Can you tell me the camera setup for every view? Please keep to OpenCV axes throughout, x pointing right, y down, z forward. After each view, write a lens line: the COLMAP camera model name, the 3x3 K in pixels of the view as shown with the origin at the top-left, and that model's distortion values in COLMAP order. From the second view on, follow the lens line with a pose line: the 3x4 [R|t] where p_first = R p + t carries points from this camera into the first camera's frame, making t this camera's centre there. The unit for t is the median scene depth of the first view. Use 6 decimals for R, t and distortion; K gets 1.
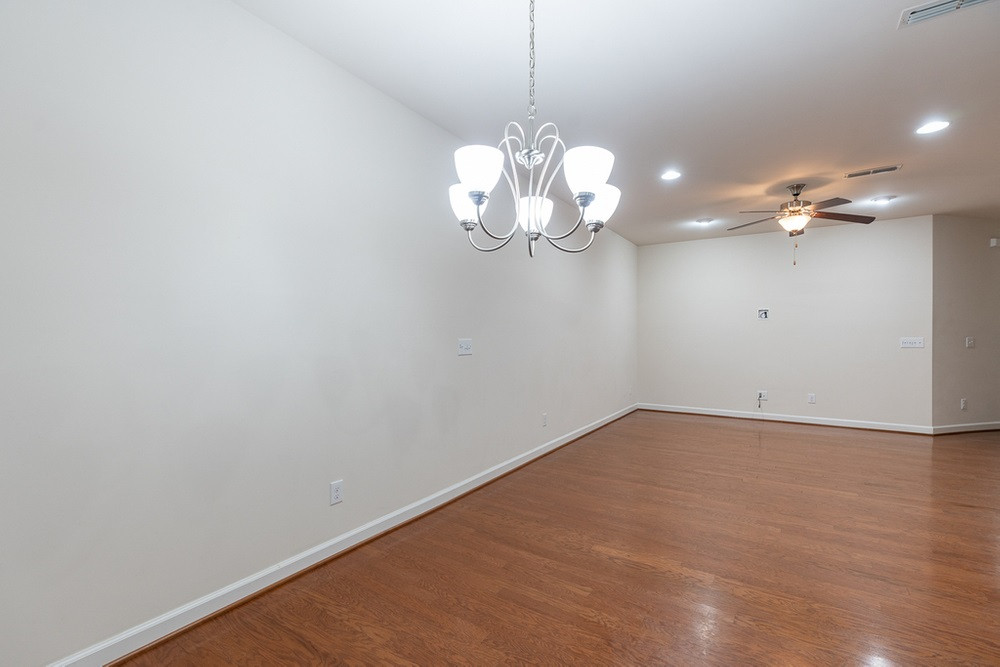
lens RADIAL K [[445.4, 0, 495.5], [0, 445.4, 336.6], [0, 0, 1]] dist [-0.011943, 0.003978]
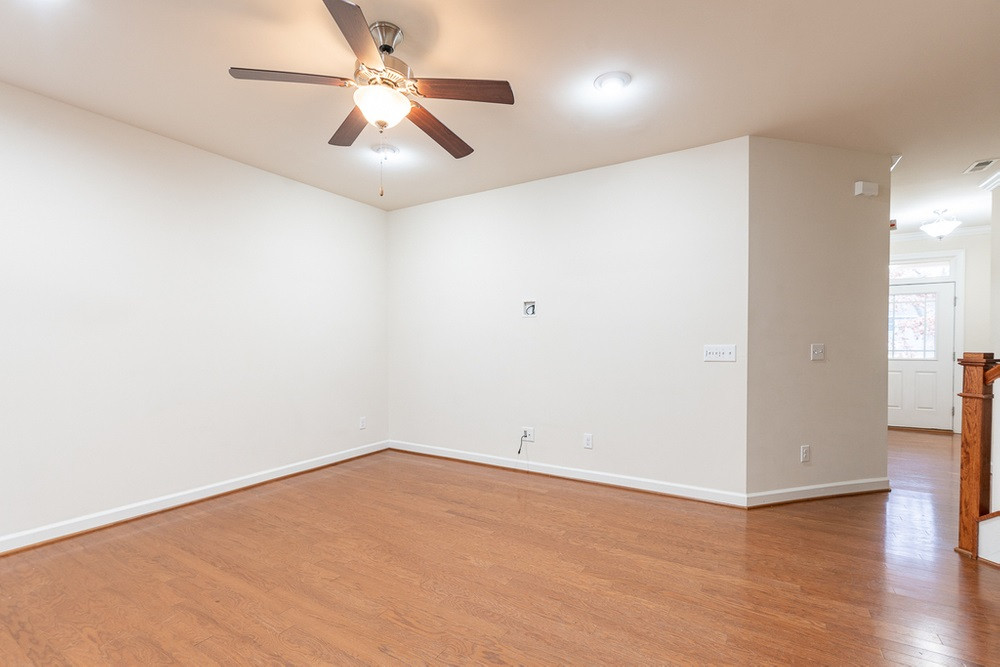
lens RADIAL K [[445.4, 0, 503.0], [0, 445.4, 350.1], [0, 0, 1]] dist [-0.011943, 0.003978]
pose [[0.999511, -0.004402, 0.030954, 0.652890], [0.003834, 0.999824, 0.018371, -0.002419], [-0.031030, -0.018243, 0.999352, 0.424064]]
